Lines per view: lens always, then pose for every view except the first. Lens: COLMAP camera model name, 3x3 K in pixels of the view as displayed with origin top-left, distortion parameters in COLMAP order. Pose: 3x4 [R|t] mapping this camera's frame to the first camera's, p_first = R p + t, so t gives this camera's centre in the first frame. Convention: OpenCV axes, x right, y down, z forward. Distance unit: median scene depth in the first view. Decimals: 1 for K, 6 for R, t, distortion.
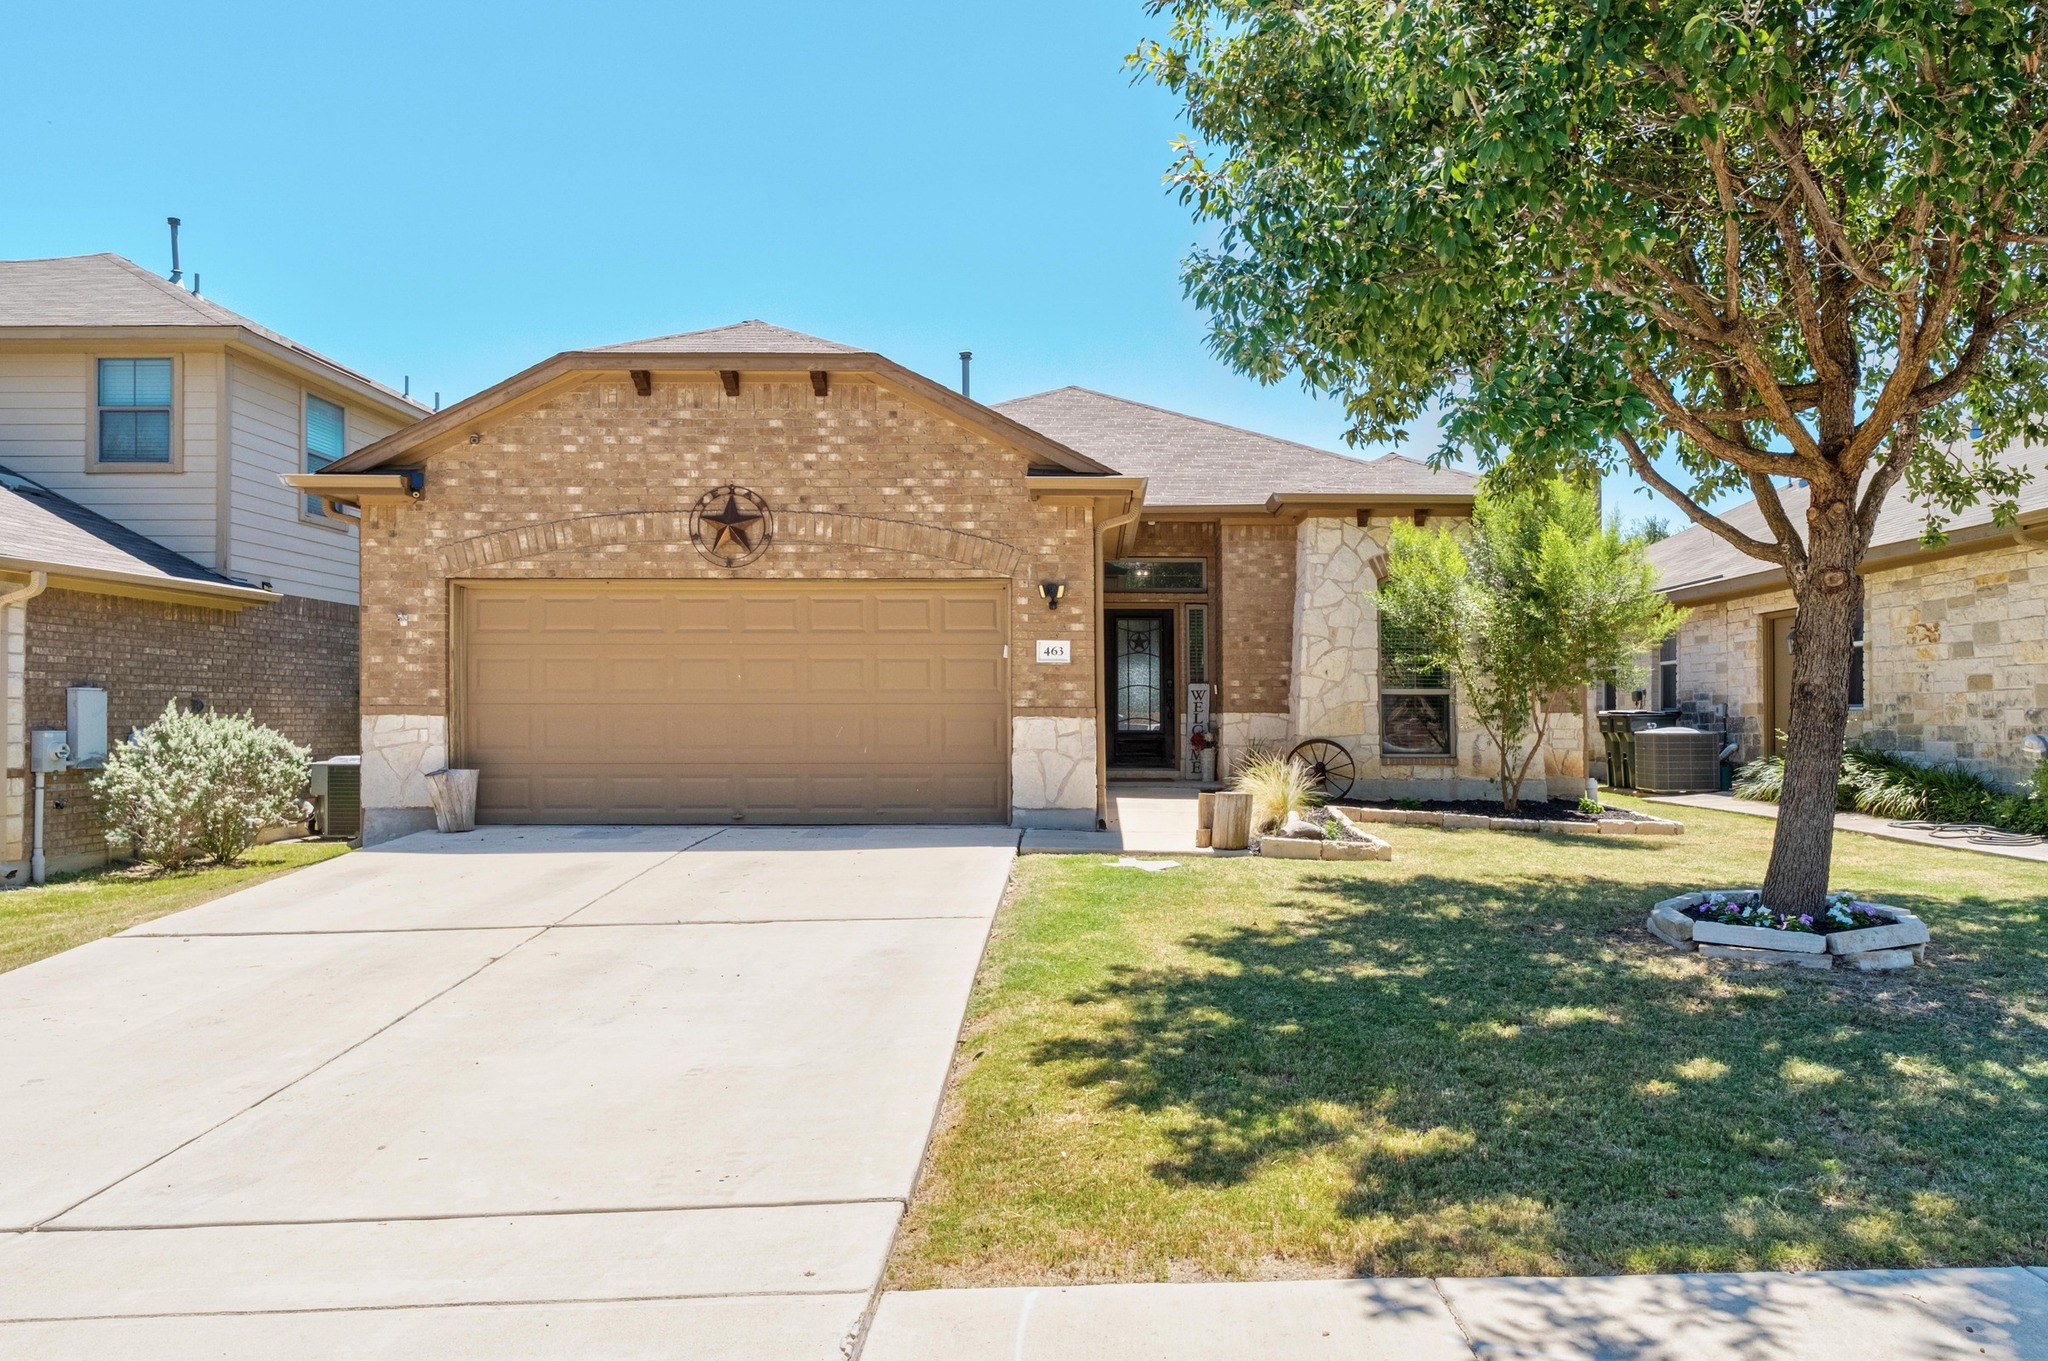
lens RADIAL K [[1232.9, 0, 1022.9], [0, 1232.9, 677.1], [0, 0, 1]] dist [-0.004210, -0.002582]
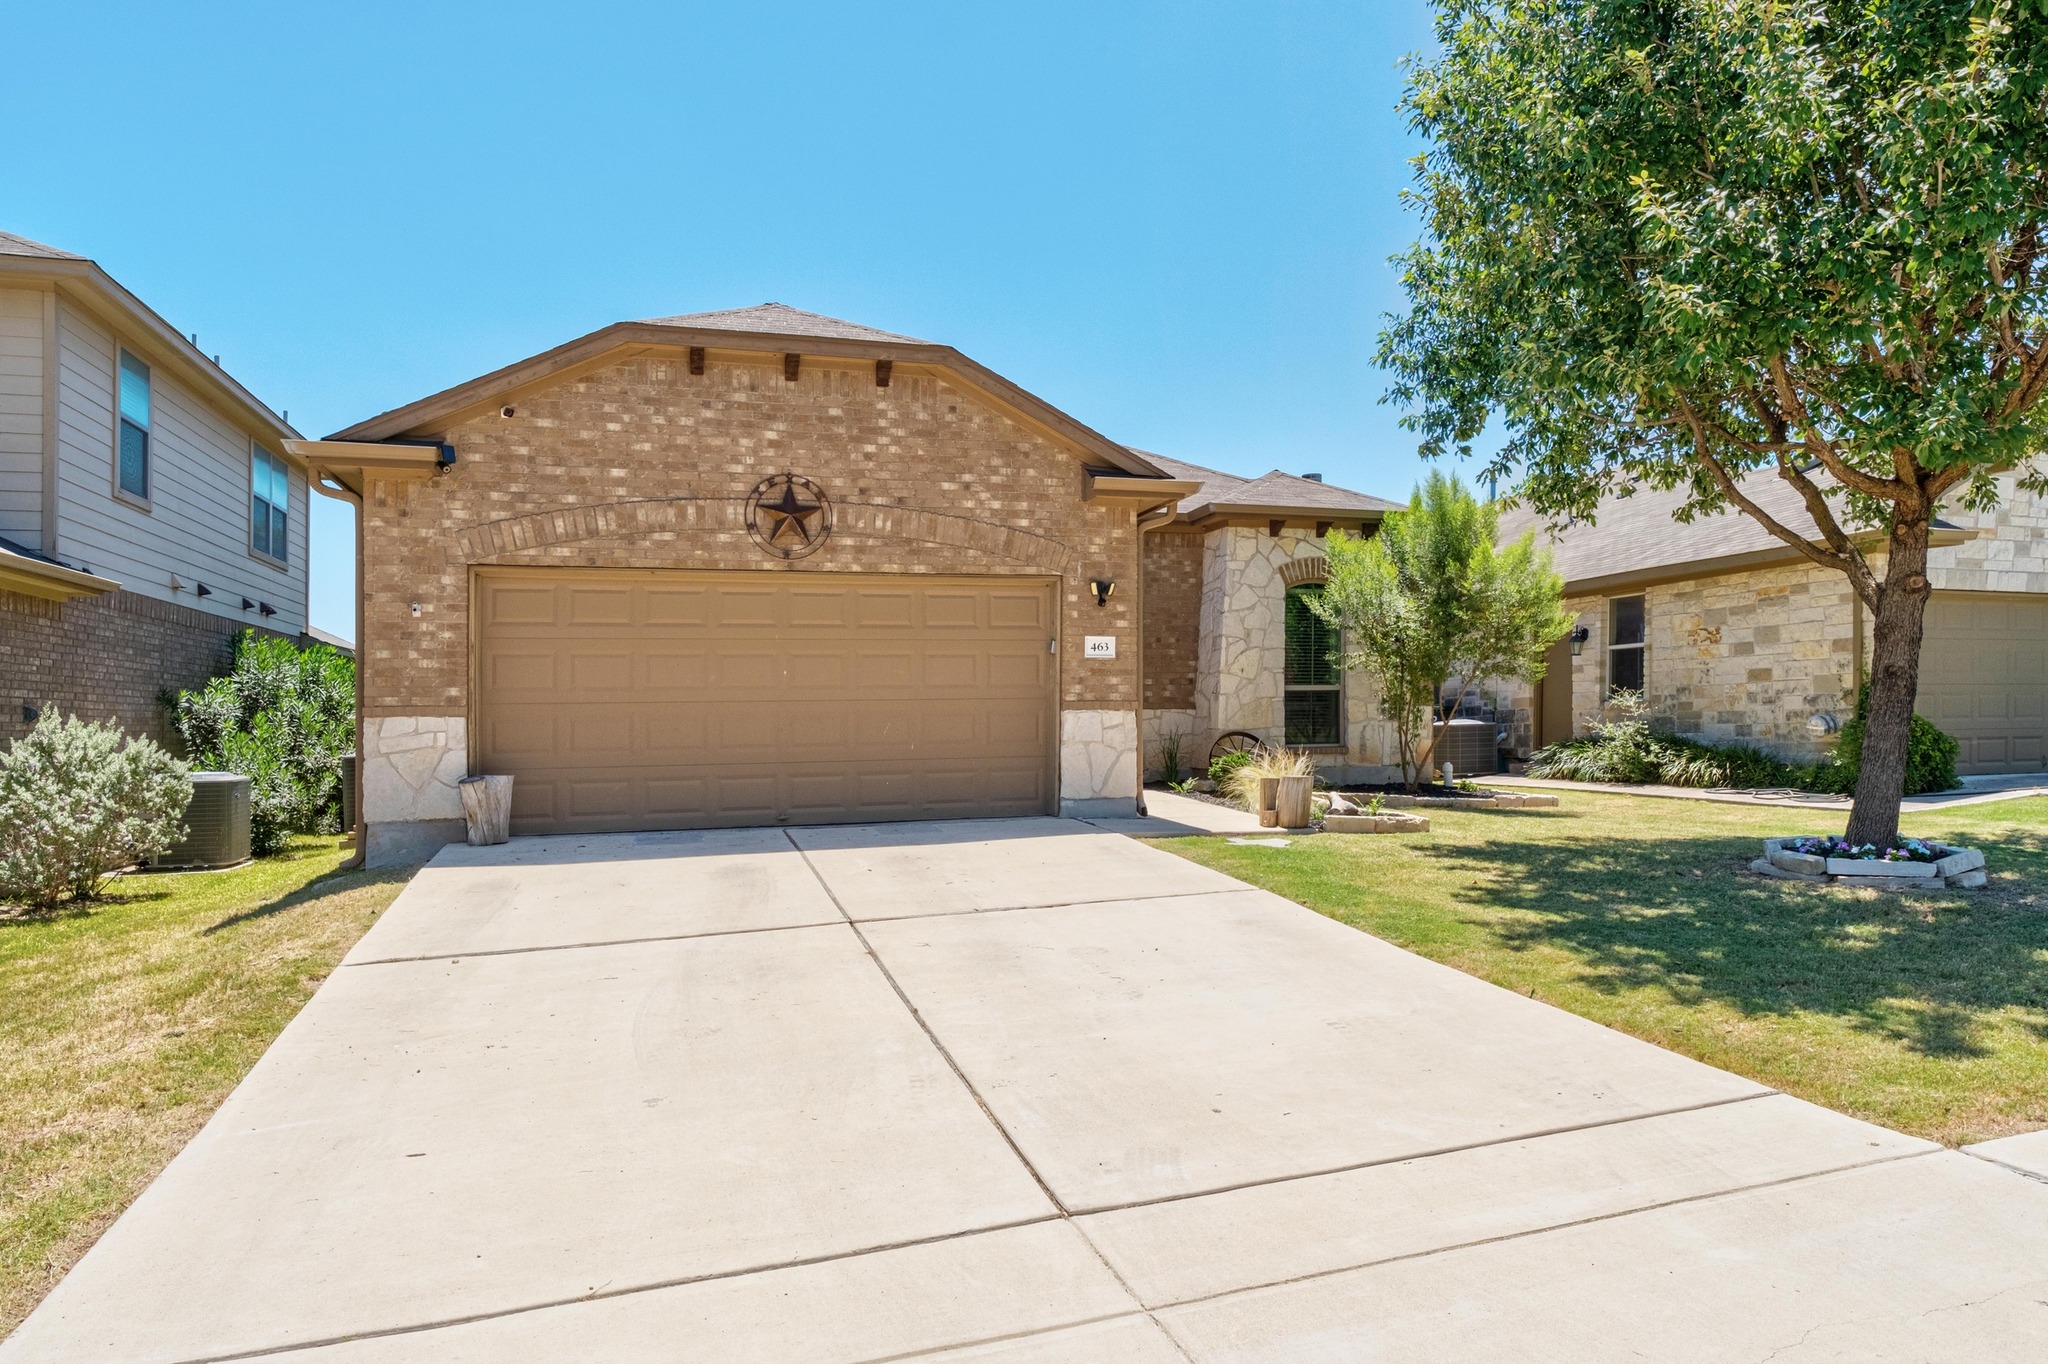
lens RADIAL K [[1232.9, 0, 940.5], [0, 1232.9, 710.9], [0, 0, 1]] dist [-0.004210, -0.002582]
pose [[0.962216, -0.011774, 0.272032, -0.384143], [0.007262, 0.999819, 0.017587, 0.013640], [-0.272190, -0.014947, 0.962128, 0.036933]]
